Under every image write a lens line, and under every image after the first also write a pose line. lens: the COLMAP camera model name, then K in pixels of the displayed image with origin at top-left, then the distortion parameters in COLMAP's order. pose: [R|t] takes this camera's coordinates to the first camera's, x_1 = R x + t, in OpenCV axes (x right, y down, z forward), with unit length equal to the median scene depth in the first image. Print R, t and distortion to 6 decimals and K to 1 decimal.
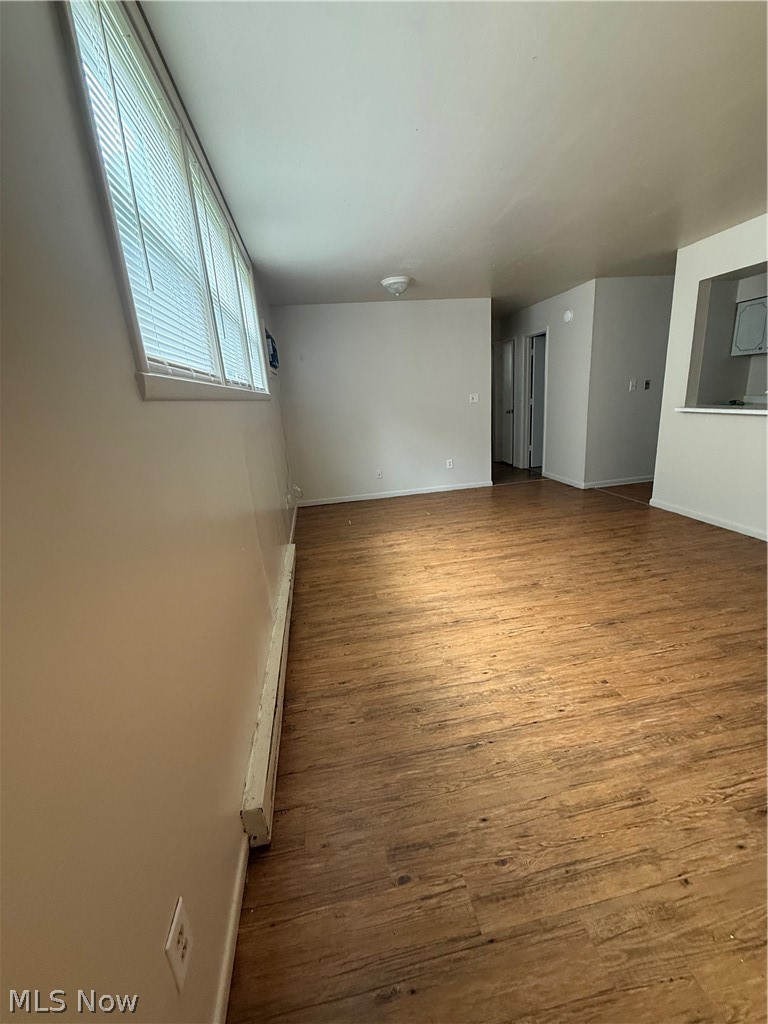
lens RADIAL K [[406.3, 0, 384.0], [0, 406.3, 512.0], [0, 0, 1]] dist [0.001212, 0.000018]
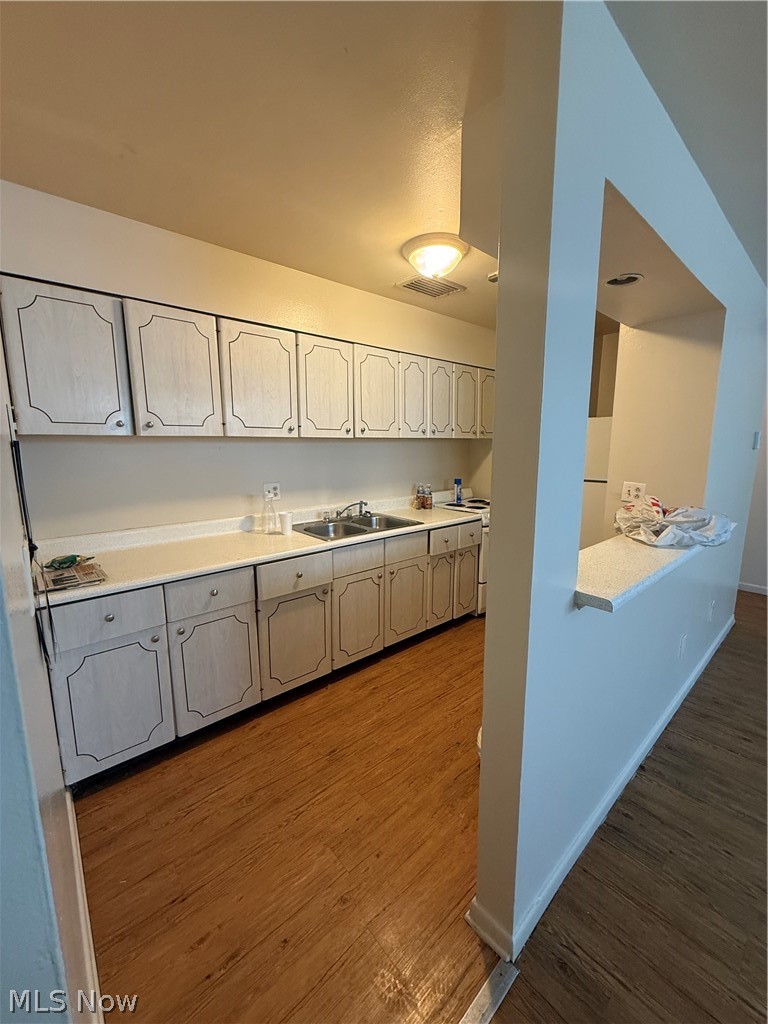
lens RADIAL K [[406.3, 0, 384.0], [0, 406.3, 512.0], [0, 0, 1]] dist [0.001212, 0.000018]
pose [[-0.521672, -0.055027, 0.851370, 0.654522], [0.283163, 0.930181, 0.233627, -0.497769], [-0.804783, 0.362954, -0.469668, 1.448329]]
